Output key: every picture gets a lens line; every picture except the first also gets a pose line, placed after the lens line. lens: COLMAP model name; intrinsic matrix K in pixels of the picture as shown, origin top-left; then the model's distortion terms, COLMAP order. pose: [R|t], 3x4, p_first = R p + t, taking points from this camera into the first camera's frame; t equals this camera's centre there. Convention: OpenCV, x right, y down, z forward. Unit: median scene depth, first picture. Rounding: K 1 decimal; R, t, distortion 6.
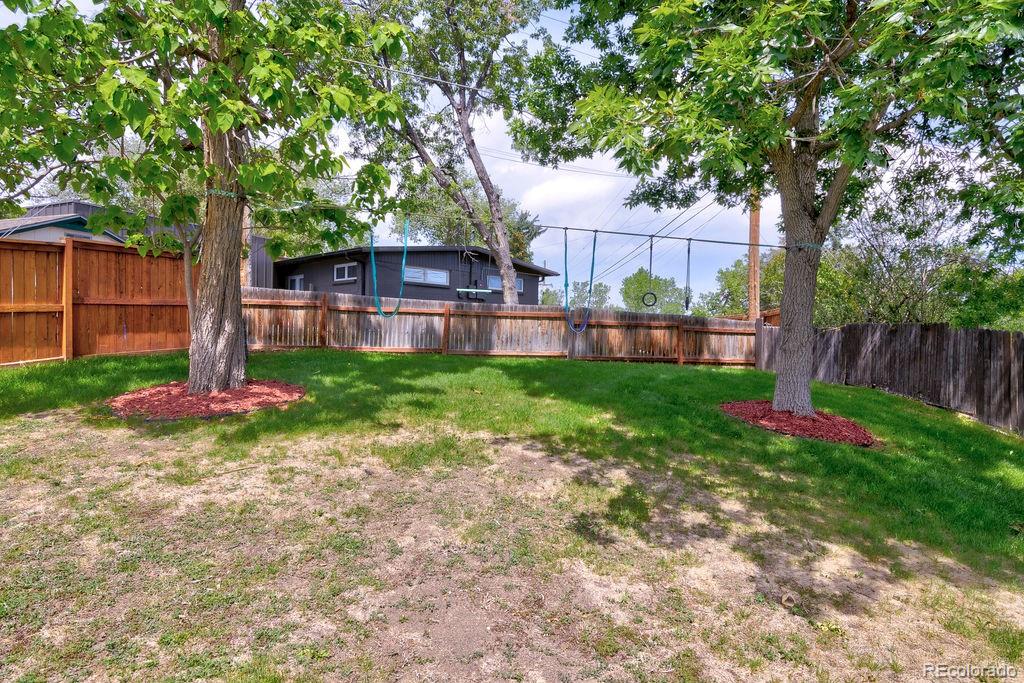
lens RADIAL K [[516.2, 0, 512.0], [0, 516.2, 341.5], [0, 0, 1]] dist [-0.004770, -0.013664]
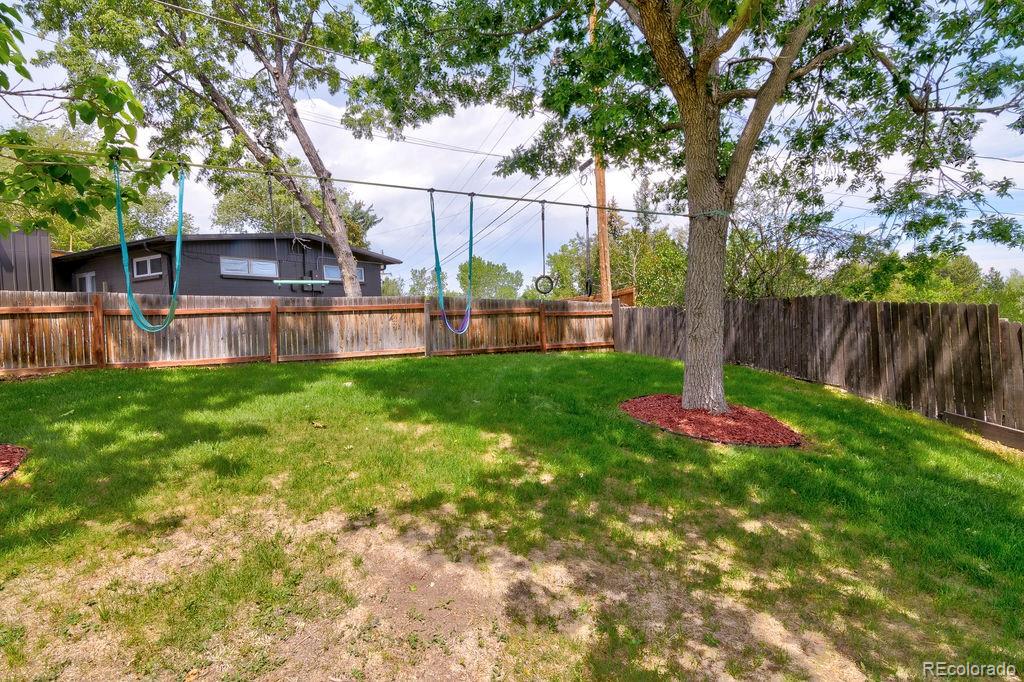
lens RADIAL K [[506.2, 0, 488.3], [0, 506.2, 339.2], [0, 0, 1]] dist [-0.005837, -0.001167]
pose [[0.964884, -0.067364, 0.253893, -0.005254], [0.061880, 0.997647, 0.029533, -0.012790], [-0.255285, -0.012785, 0.966781, 0.133438]]
